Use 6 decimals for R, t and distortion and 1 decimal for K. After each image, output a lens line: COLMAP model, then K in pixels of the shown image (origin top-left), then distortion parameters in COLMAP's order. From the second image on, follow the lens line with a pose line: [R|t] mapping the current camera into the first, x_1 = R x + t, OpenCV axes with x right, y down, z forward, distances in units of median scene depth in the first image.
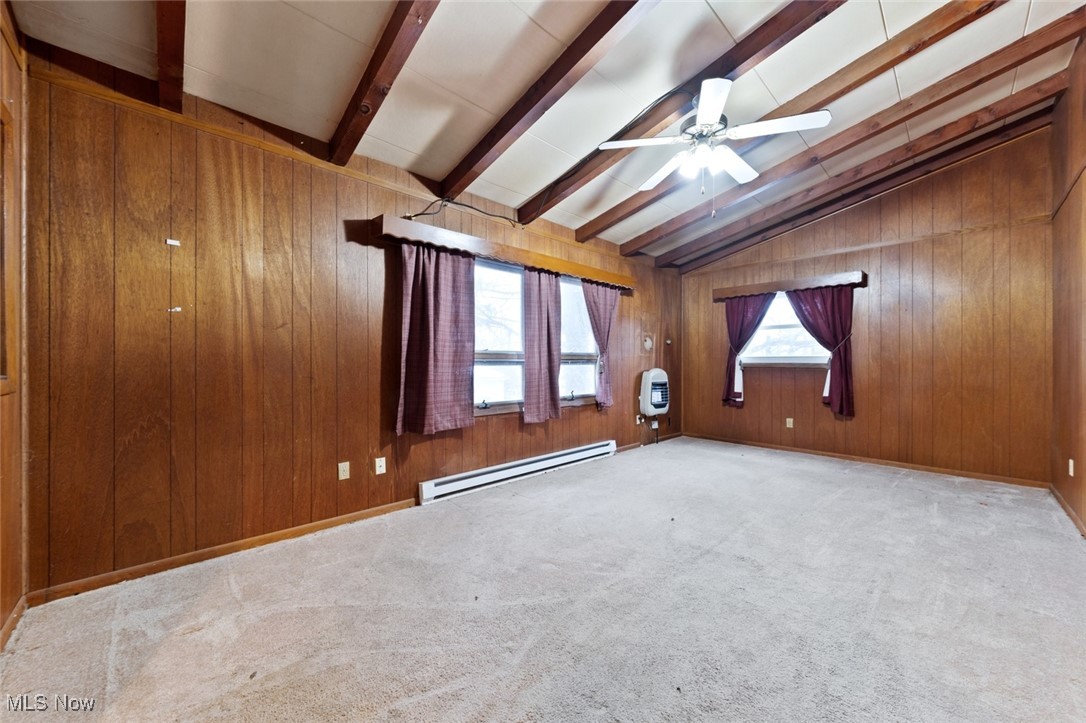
lens RADIAL K [[399.4, 0, 544.8], [0, 399.4, 363.0], [0, 0, 1]] dist [0.000304, -0.000020]
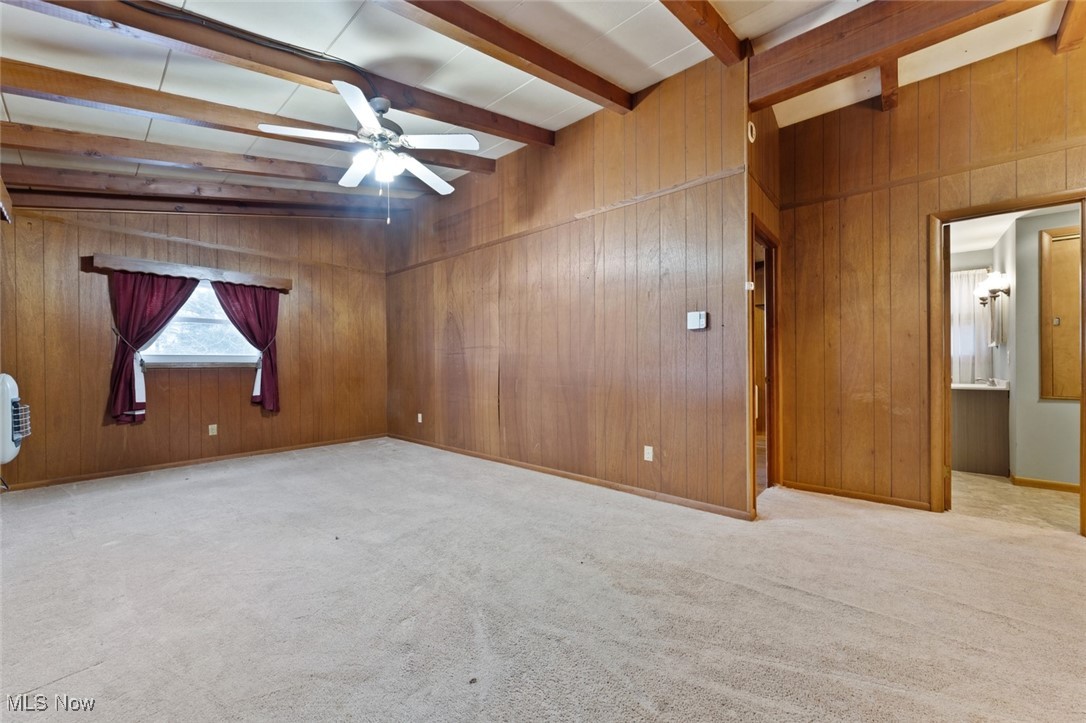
lens RADIAL K [[403.5, 0, 540.5], [0, 403.5, 363.0], [0, 0, 1]] dist [0.000163, -0.000058]
pose [[-0.077994, -0.005720, 0.996937, -0.393979], [0.005184, 0.999968, 0.006143, -0.000745], [-0.996940, 0.005647, -0.077962, 0.399001]]
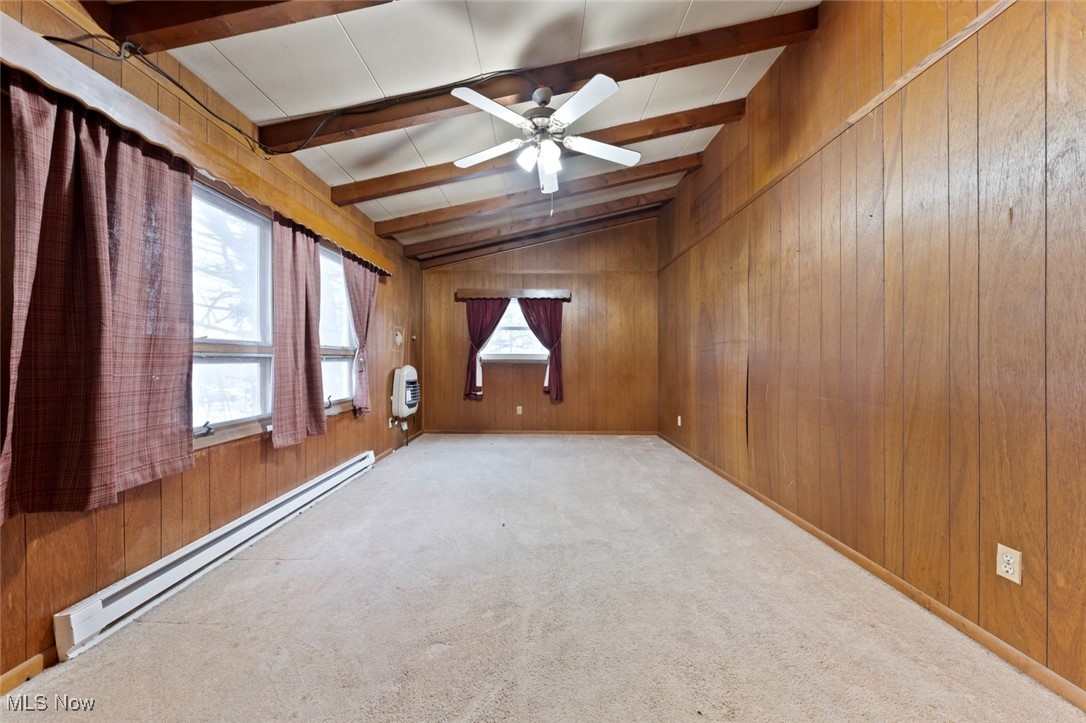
lens RADIAL K [[377.9, 0, 541.4], [0, 377.9, 359.3], [0, 0, 1]] dist [-0.001582, -0.000124]
pose [[0.697023, 0.000641, 0.717049, -0.167134], [0.000405, 0.999999, -0.001288, 0.000903], [-0.717049, 0.001188, 0.697022, 0.202728]]
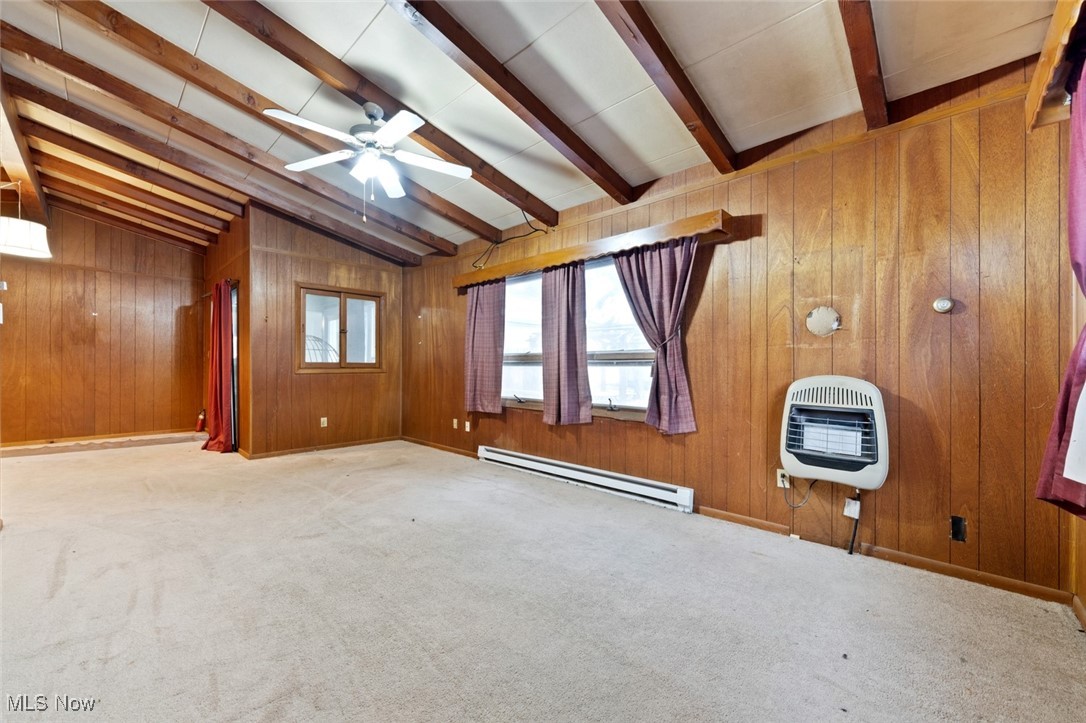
lens RADIAL K [[426.1, 0, 547.0], [0, 426.1, 364.2], [0, 0, 1]] dist [-0.000933, -0.000106]
pose [[0.044791, -0.003559, -0.998990, 0.906392], [-0.002362, 0.999990, -0.003669, 0.004209], [0.998994, 0.002524, 0.044782, 0.832909]]
